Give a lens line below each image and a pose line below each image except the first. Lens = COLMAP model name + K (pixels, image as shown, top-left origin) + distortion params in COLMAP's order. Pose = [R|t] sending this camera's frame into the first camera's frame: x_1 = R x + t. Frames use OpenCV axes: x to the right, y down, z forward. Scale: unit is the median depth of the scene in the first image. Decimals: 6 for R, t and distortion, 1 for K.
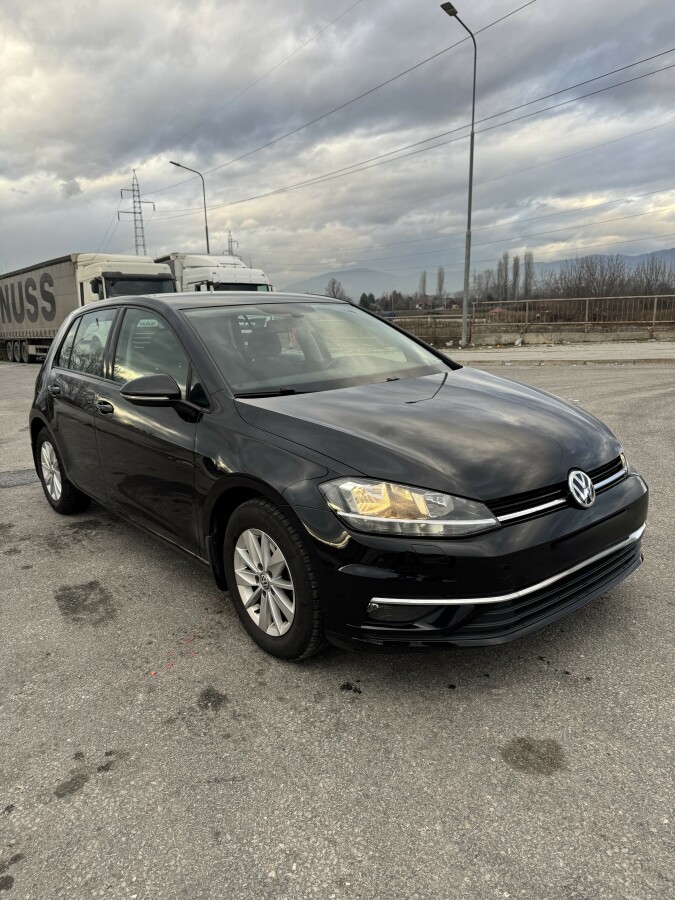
lens RADIAL K [[652.8, 0, 337.5], [0, 652.8, 450.0], [0, 0, 1]] dist [-0.016107, -0.003544]
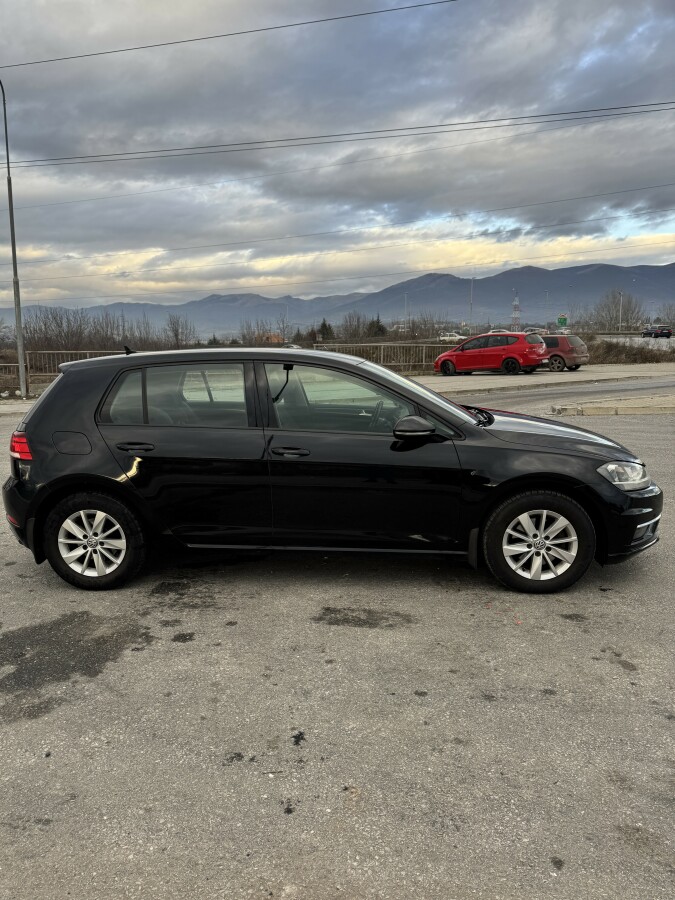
lens RADIAL K [[652.8, 0, 337.5], [0, 652.8, 450.0], [0, 0, 1]] dist [-0.016107, -0.003544]
pose [[0.684846, -0.075447, 0.724772, -0.185410], [0.129375, 0.991413, -0.019044, -0.006106], [-0.717111, 0.106809, 0.688726, 0.032988]]
